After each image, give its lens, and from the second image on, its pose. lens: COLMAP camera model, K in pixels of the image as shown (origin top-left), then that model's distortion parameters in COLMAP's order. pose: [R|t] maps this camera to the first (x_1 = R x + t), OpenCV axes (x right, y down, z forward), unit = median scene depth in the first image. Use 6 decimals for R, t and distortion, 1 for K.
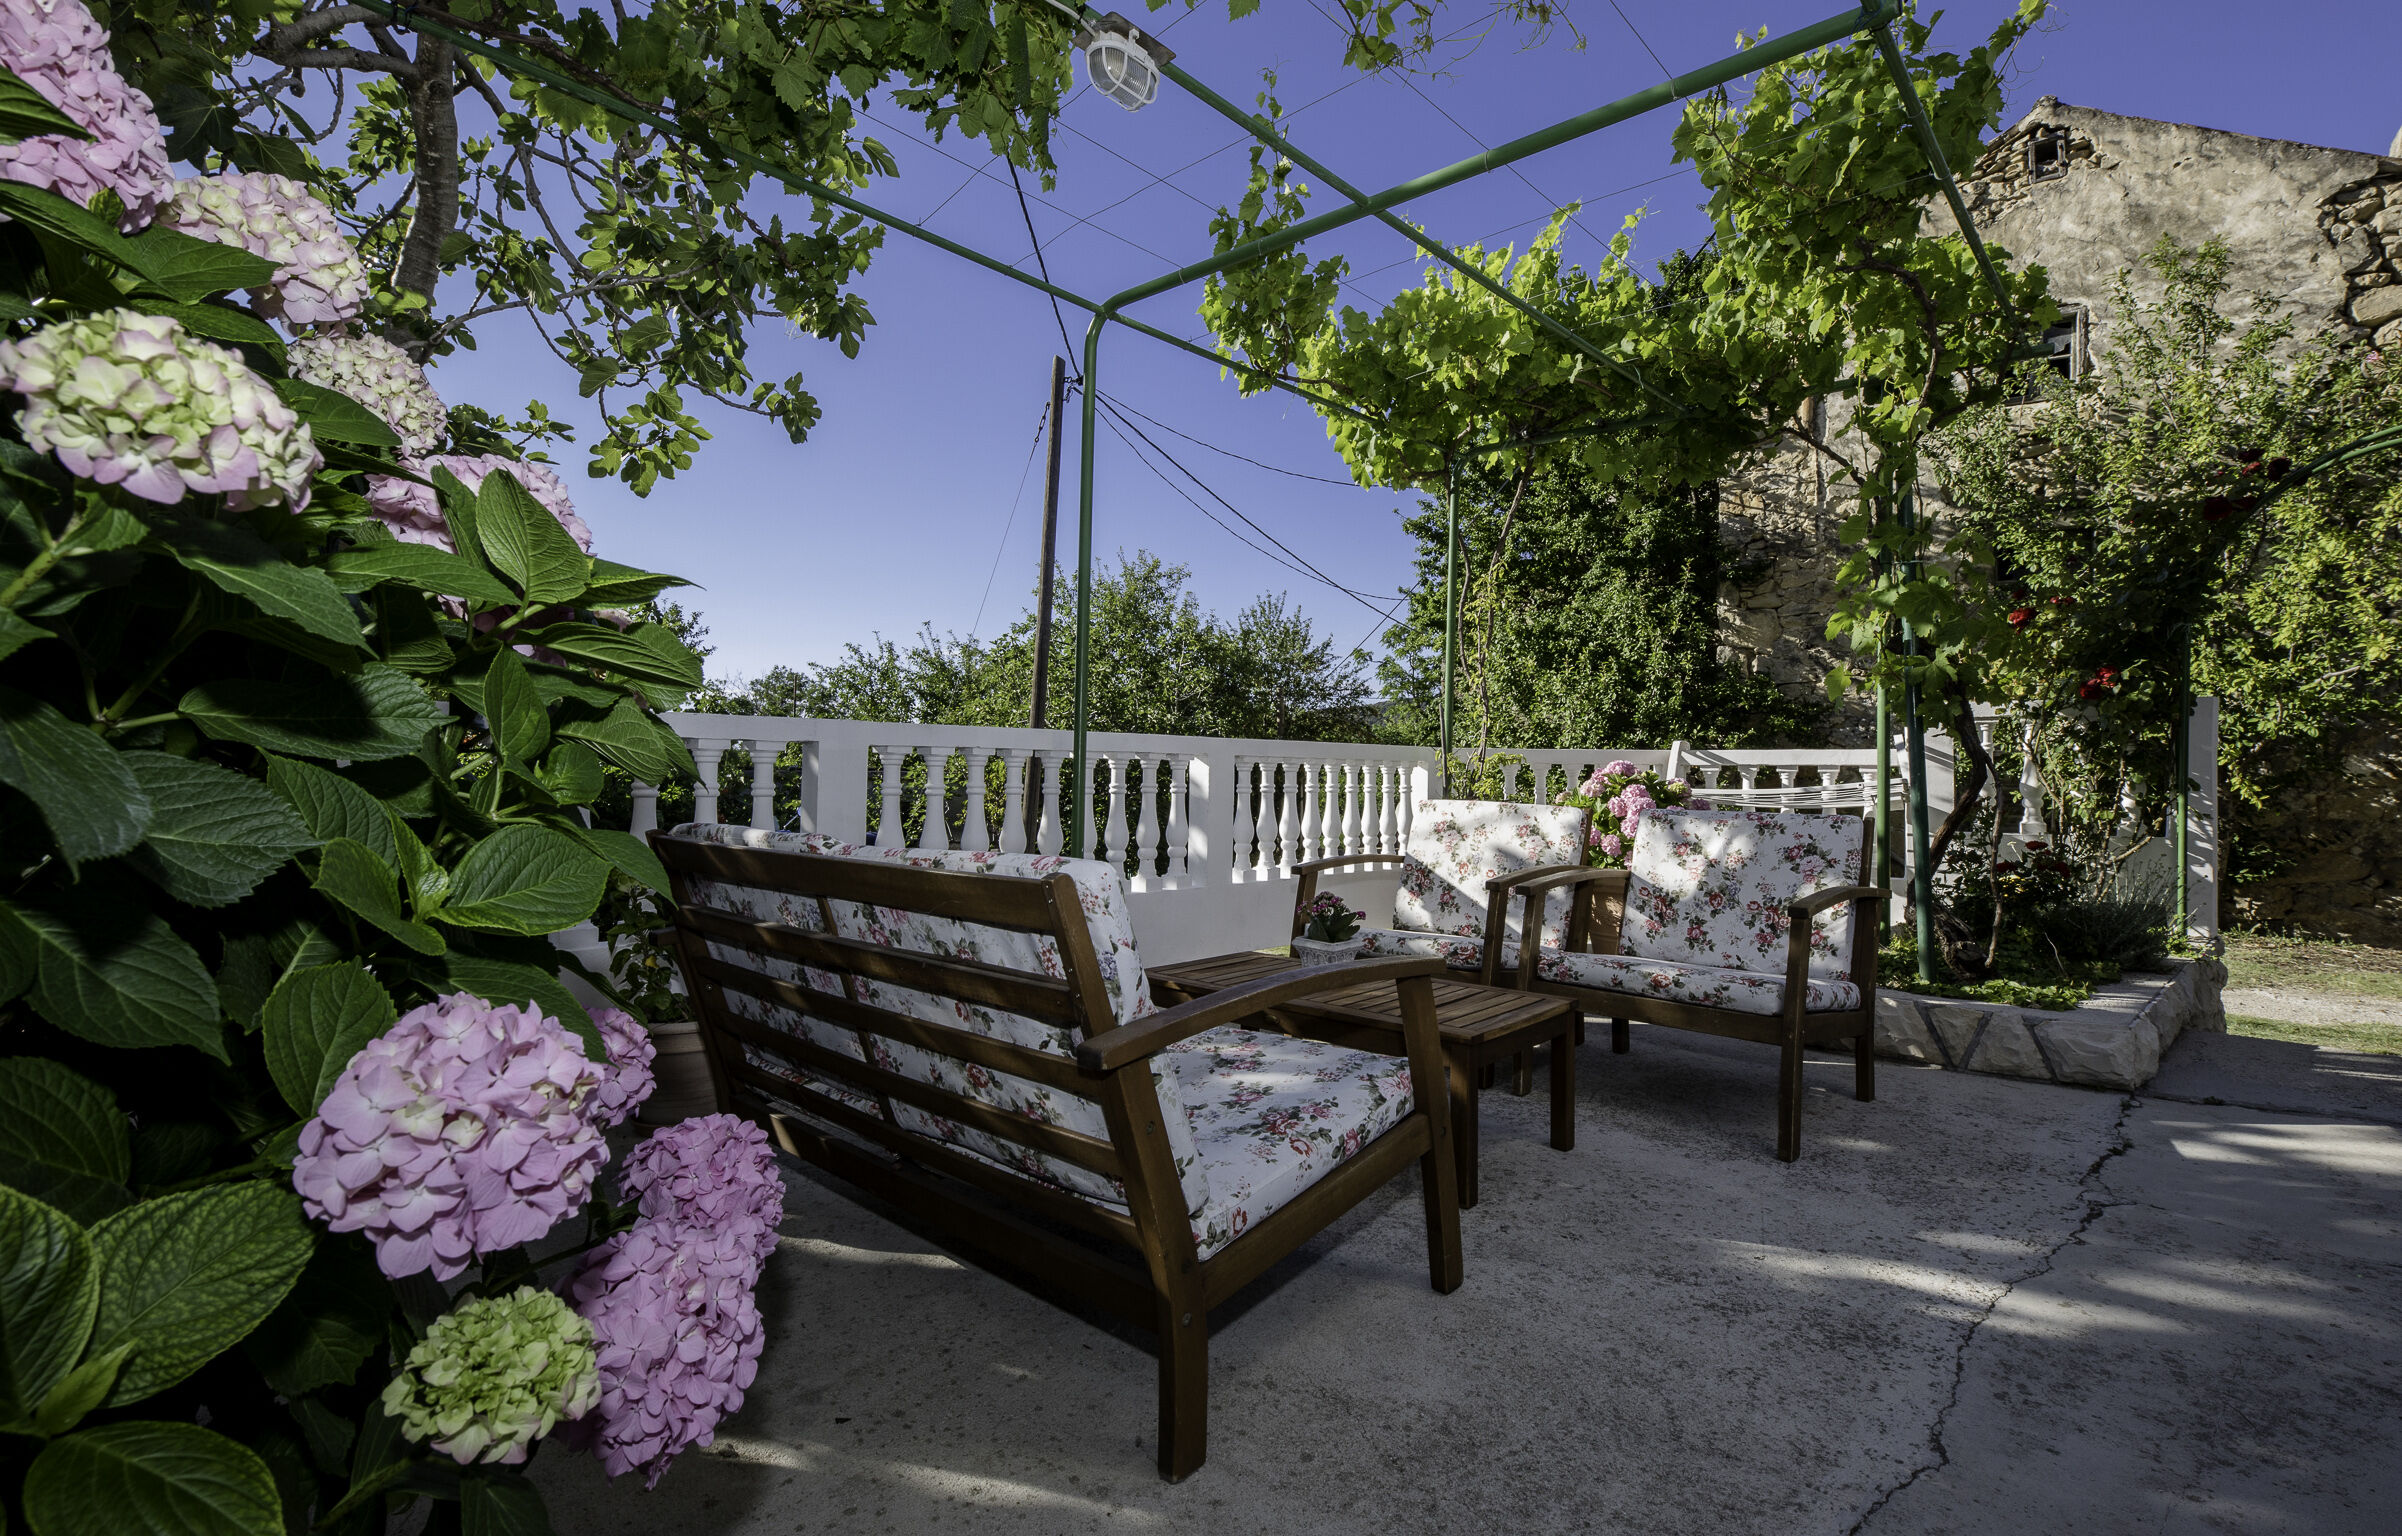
lens RADIAL K [[1107.5, 0, 1201.0], [0, 1107.5, 768.0], [0, 0, 1]] dist [0.018857, 0.000031]
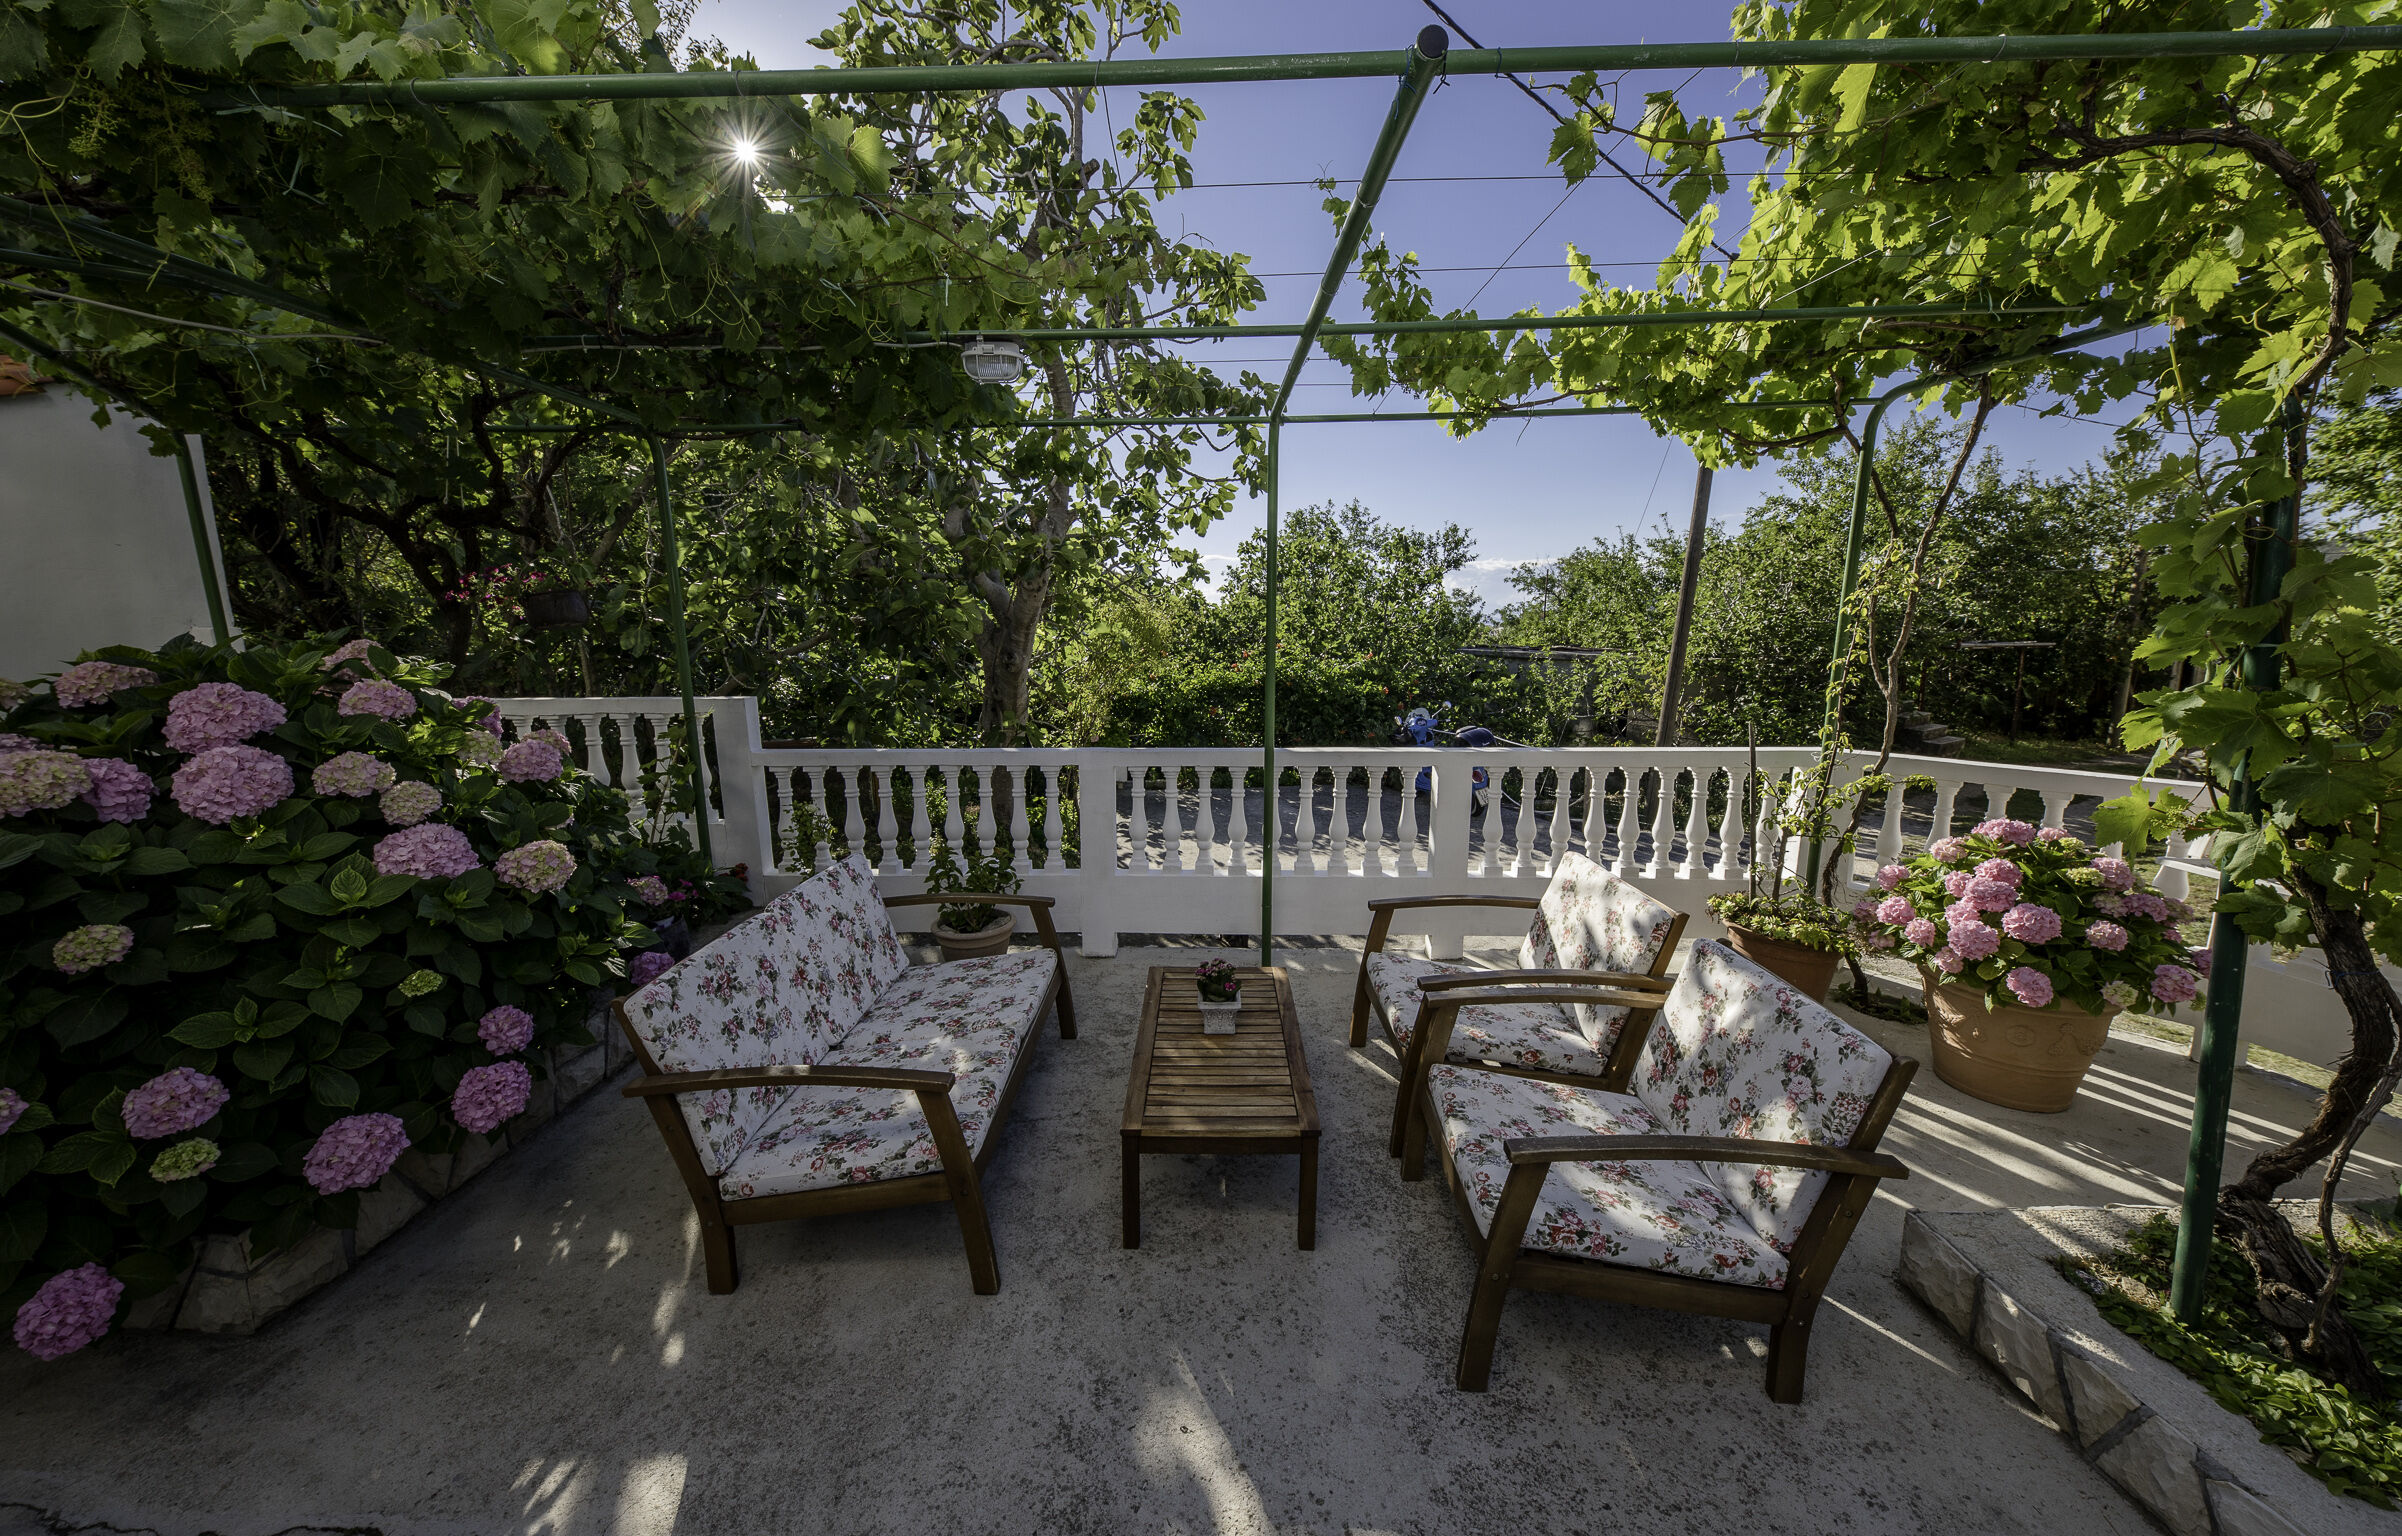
lens RADIAL K [[840.1, 0, 1201.0], [0, 840.1, 768.0], [0, 0, 1]] dist [-0.000428, -0.000111]
pose [[0.657714, 0.125907, -0.742671, 0.616486], [0.015913, 0.983390, 0.180809, -0.216568], [0.753100, -0.130738, 0.644785, 0.321450]]
